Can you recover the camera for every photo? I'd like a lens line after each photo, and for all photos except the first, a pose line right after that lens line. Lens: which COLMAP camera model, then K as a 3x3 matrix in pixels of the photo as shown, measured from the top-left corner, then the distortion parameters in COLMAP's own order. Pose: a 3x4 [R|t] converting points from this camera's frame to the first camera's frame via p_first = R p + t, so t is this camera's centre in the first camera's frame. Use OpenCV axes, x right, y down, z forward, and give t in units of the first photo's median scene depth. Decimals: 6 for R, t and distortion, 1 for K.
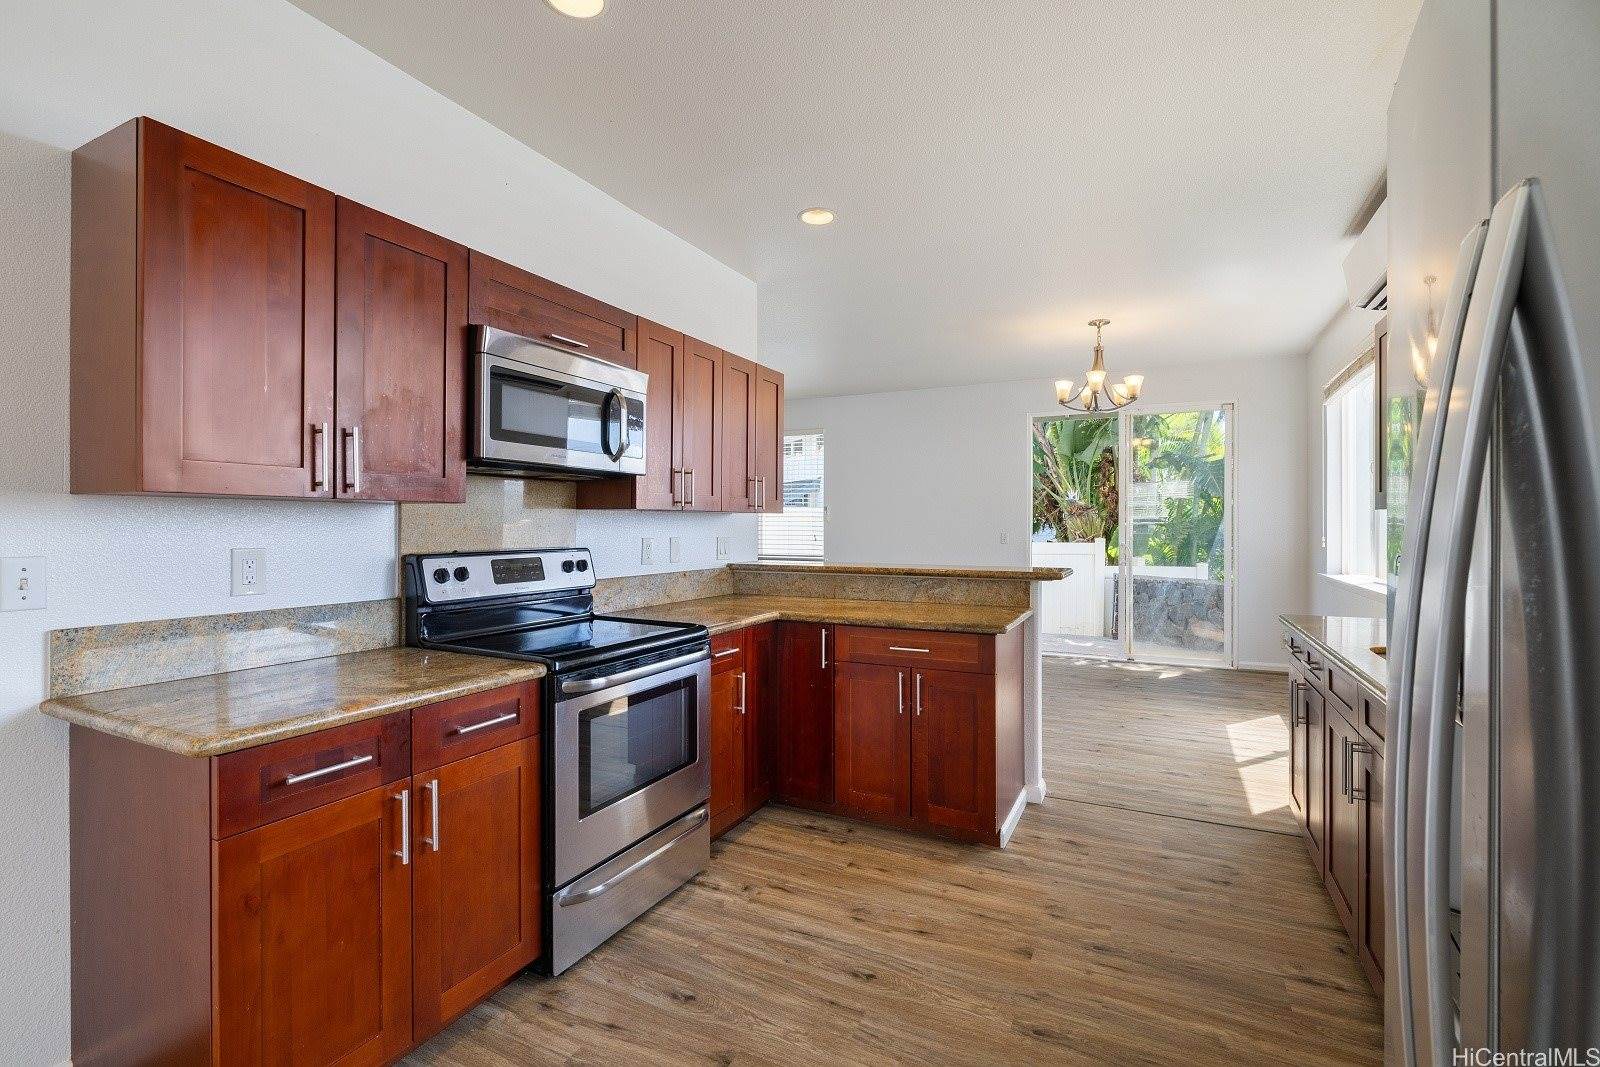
lens RADIAL K [[716.9, 0, 806.6], [0, 716.9, 525.9], [0, 0, 1]] dist [-0.002327, 0.000099]
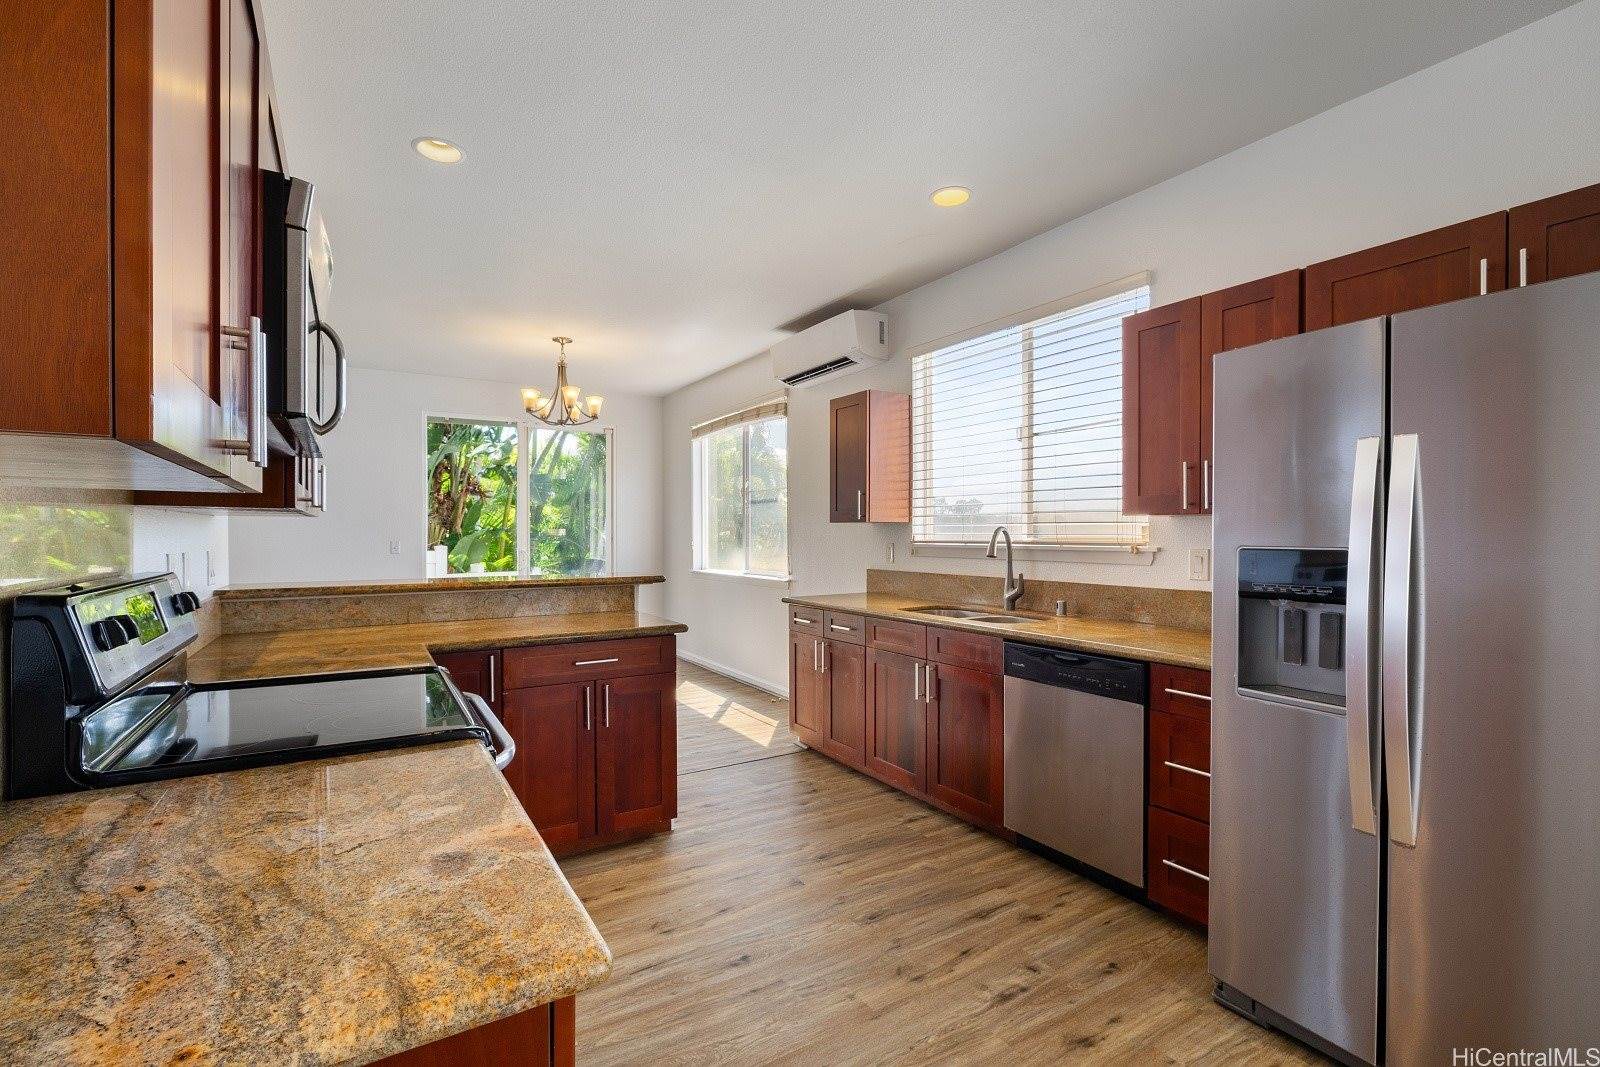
lens RADIAL K [[718.8, 0, 800.0], [0, 718.8, 533.5], [0, 0, 1]] dist [-0.000081, 0.000114]
pose [[0.525155, -0.001978, 0.851004, -0.578024], [0.000852, 0.999998, 0.001798, -0.001532], [-0.851006, -0.000219, 0.525155, 0.277440]]
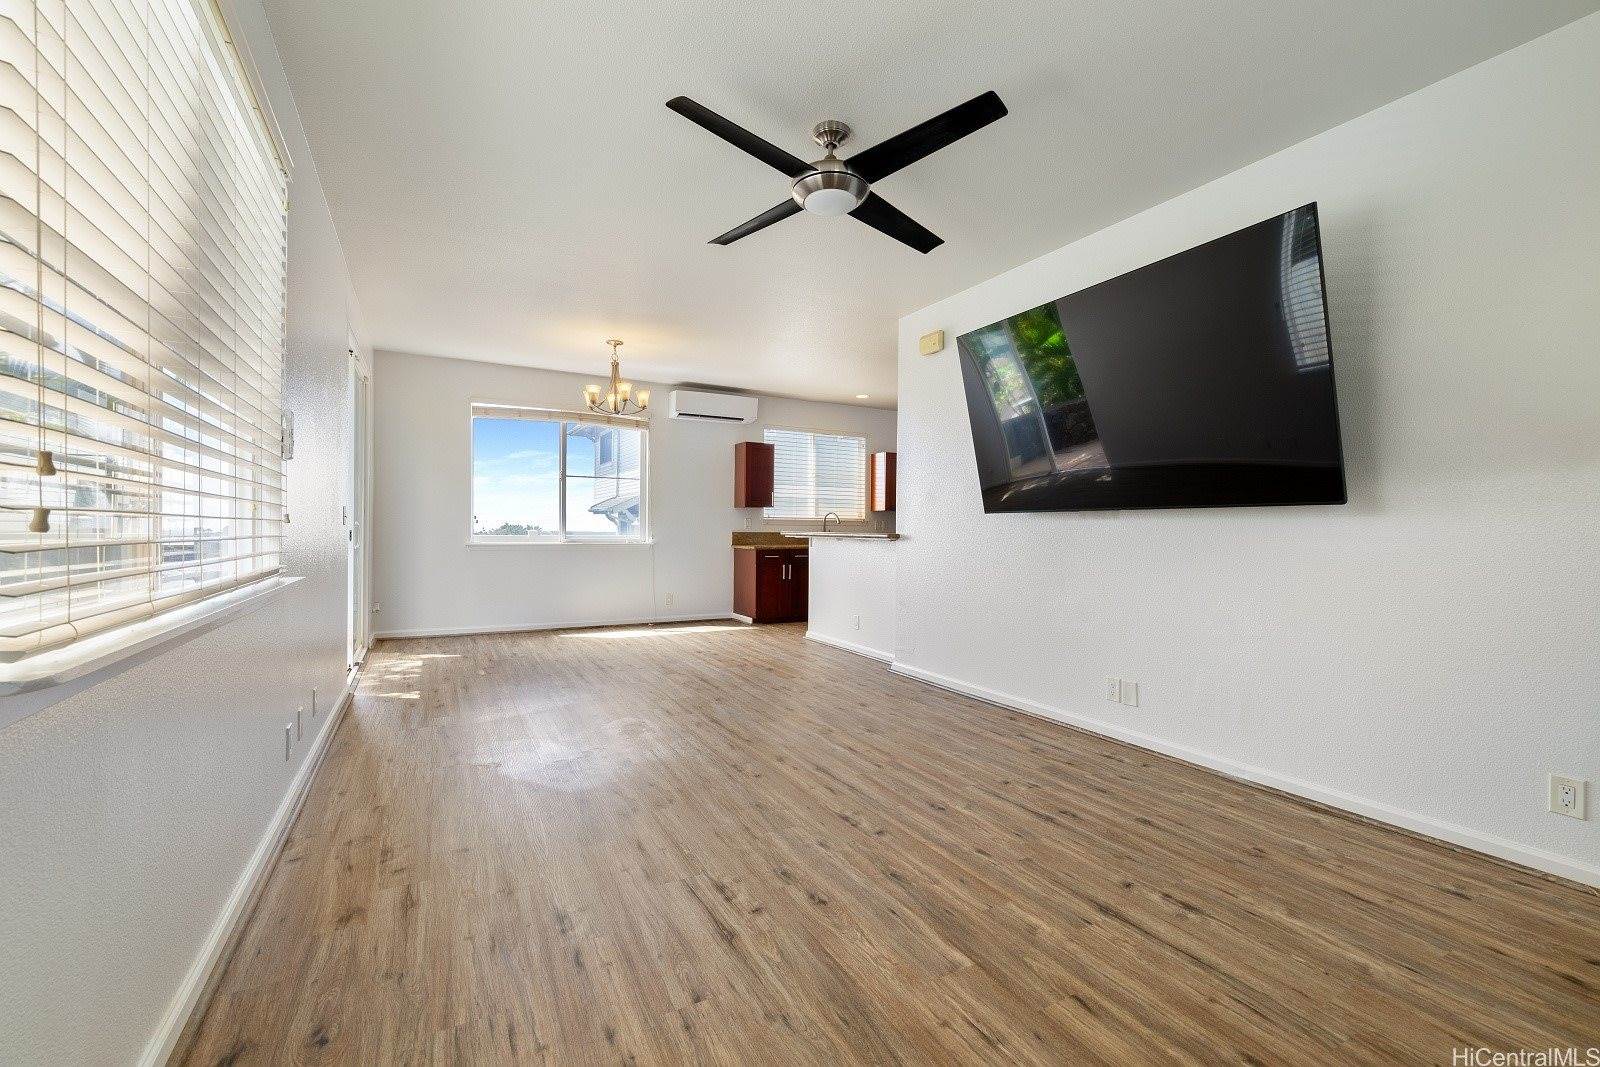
lens RADIAL K [[670.1, 0, 807.4], [0, 670.1, 532.7], [0, 0, 1]] dist [-0.000817, 0.000114]
pose [[-0.825268, -0.010648, 0.564640, -0.981181], [-0.006384, 0.999934, 0.009526, 0.059242], [-0.564705, 0.004257, -0.825282, 3.315419]]
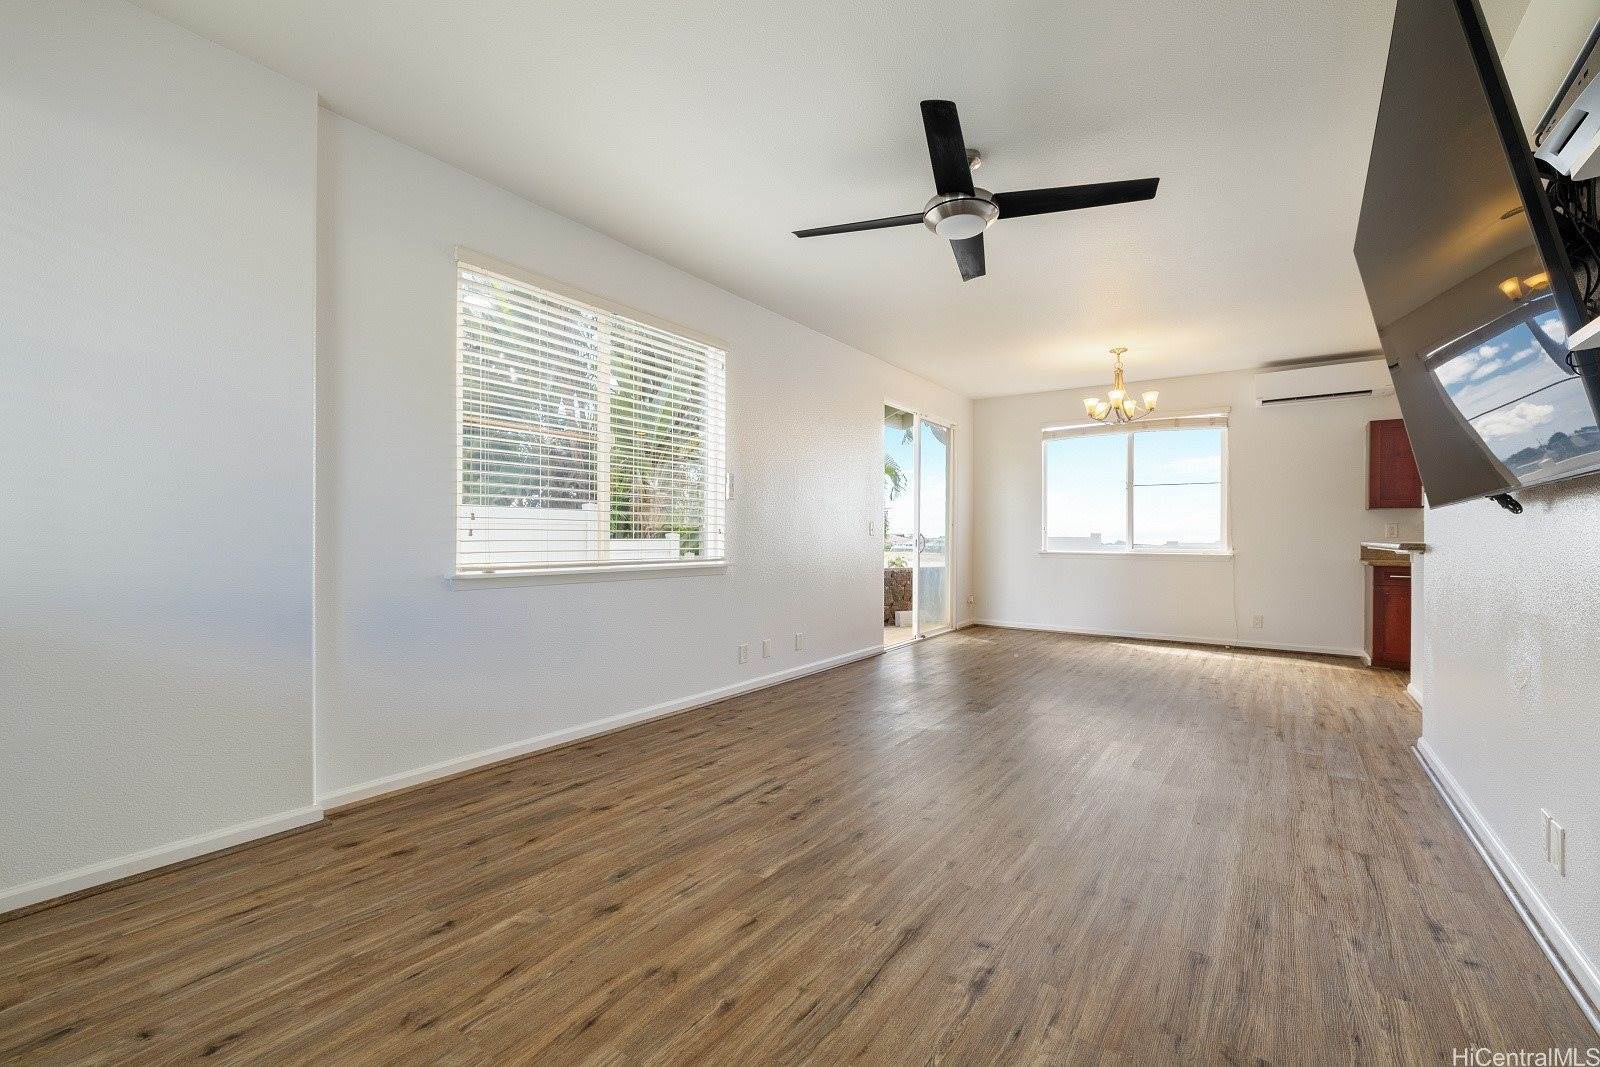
lens RADIAL K [[672.8, 0, 800.0], [0, 672.8, 533.5], [0, 0, 1]] dist [-0.000800, -0.000110]
pose [[0.134996, 0.001793, 0.990845, -1.528389], [-0.003996, 0.999991, -0.001265, 0.065101], [-0.990838, -0.003789, 0.135002, 2.575670]]
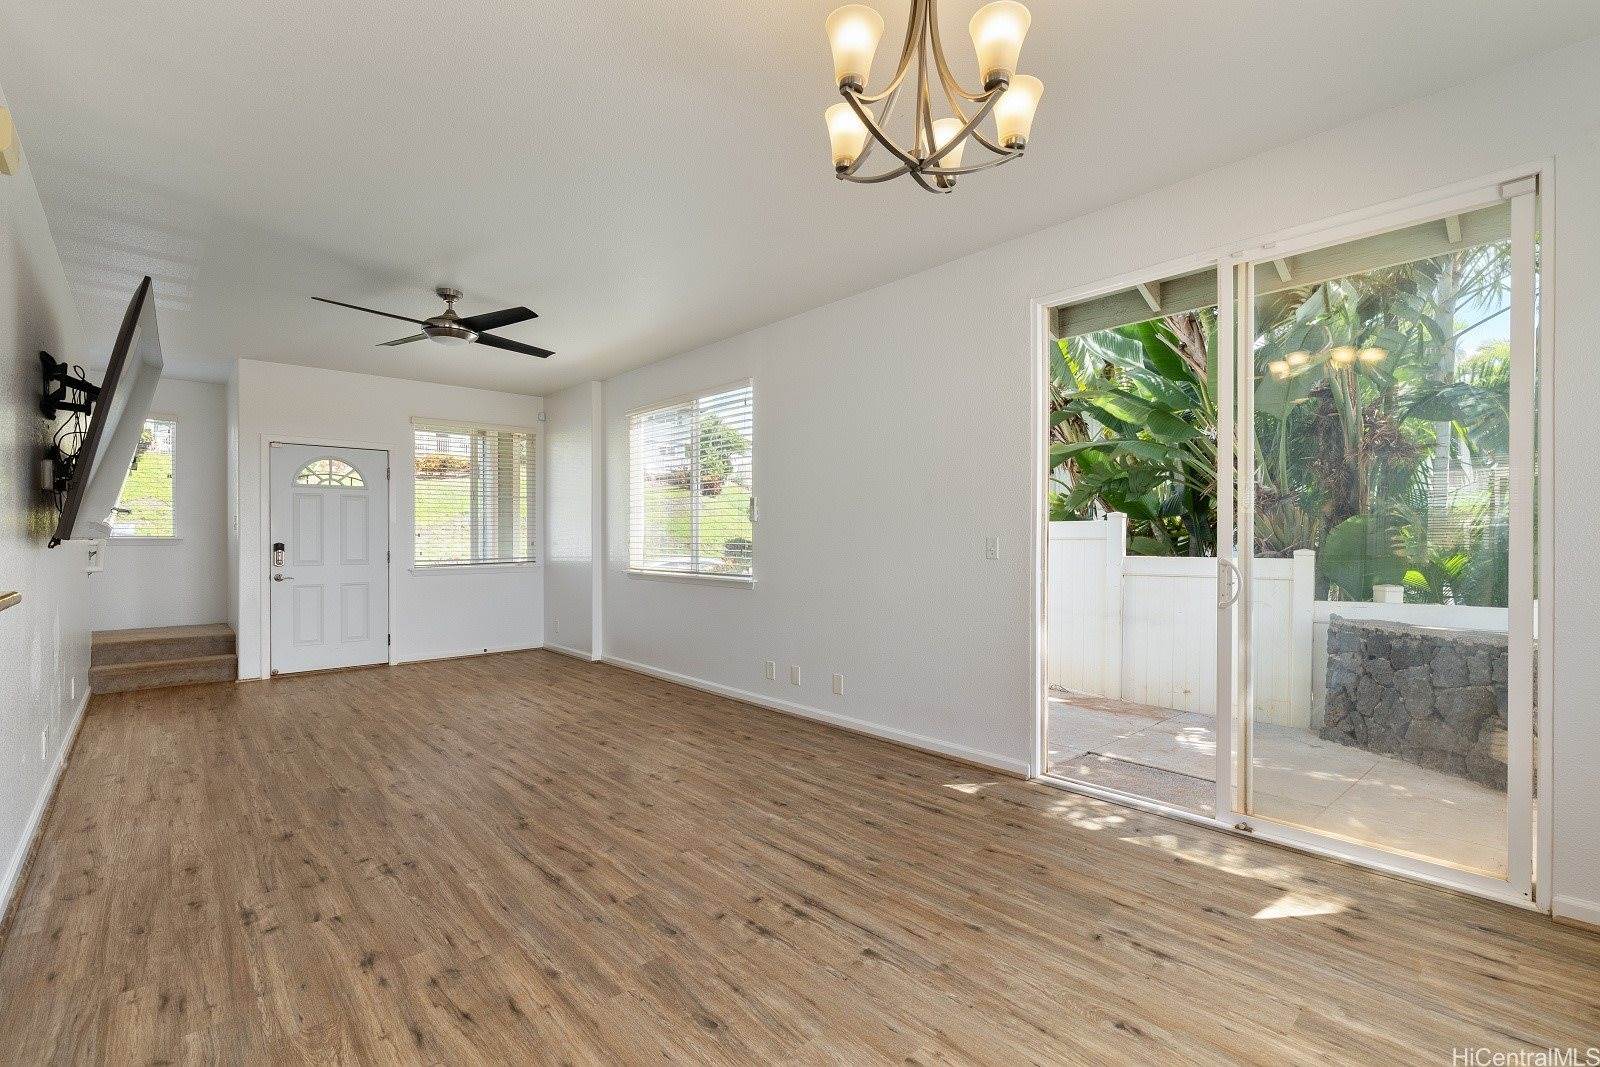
lens RADIAL K [[716.5, 0, 803.2], [0, 716.5, 544.2], [0, 0, 1]] dist [-0.002271, -0.000141]
pose [[0.931440, 0.001864, -0.363890, 0.896473], [0.001103, 0.999968, 0.007944, 0.025809], [0.363893, -0.007801, 0.931408, 1.248034]]
